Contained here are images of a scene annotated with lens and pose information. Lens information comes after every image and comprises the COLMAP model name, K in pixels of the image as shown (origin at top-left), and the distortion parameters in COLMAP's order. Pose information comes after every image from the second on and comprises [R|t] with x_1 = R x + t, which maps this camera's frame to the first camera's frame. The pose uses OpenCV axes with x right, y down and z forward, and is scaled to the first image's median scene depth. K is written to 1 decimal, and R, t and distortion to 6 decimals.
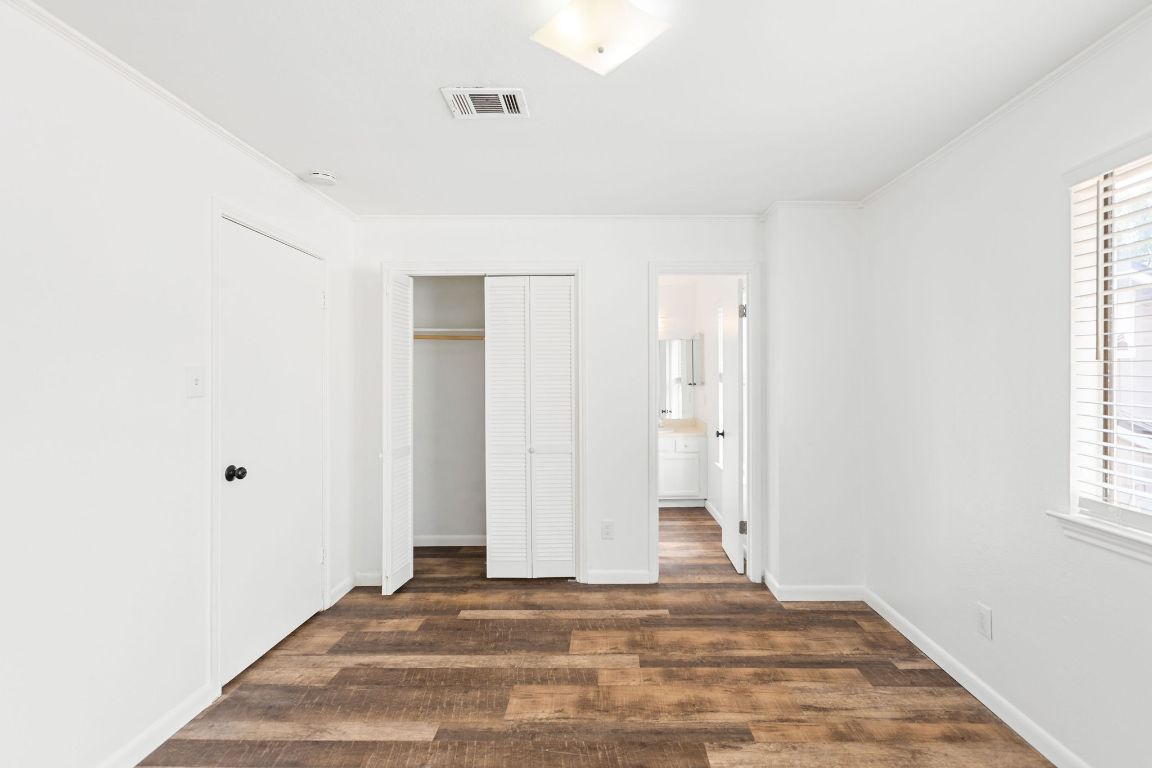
lens RADIAL K [[514.9, 0, 584.7], [0, 514.9, 385.1], [0, 0, 1]] dist [0.001024, -0.000015]
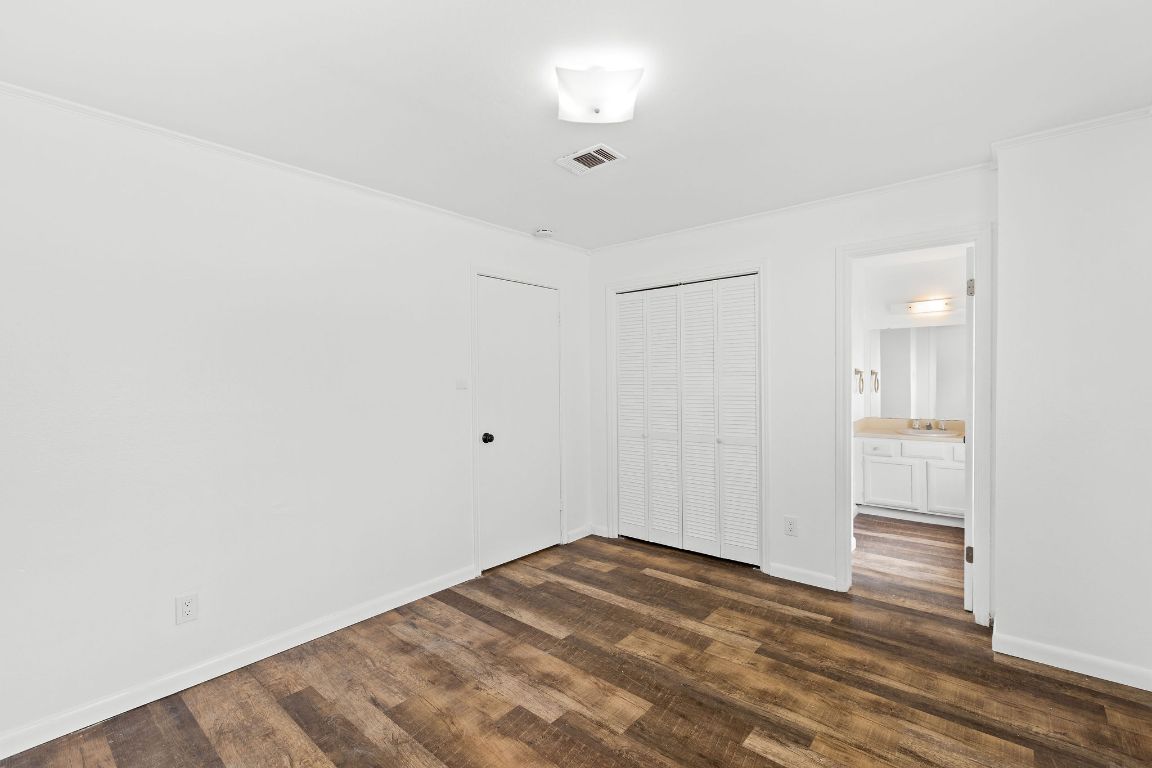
lens RADIAL K [[490.6, 0, 577.7], [0, 490.6, 394.2], [0, 0, 1]] dist [-0.002577, -0.000762]
pose [[0.773335, 0.012922, -0.633866, 0.413302], [0.004238, 0.999665, 0.025550, 0.001404], [0.633983, -0.022445, 0.773021, 0.021753]]
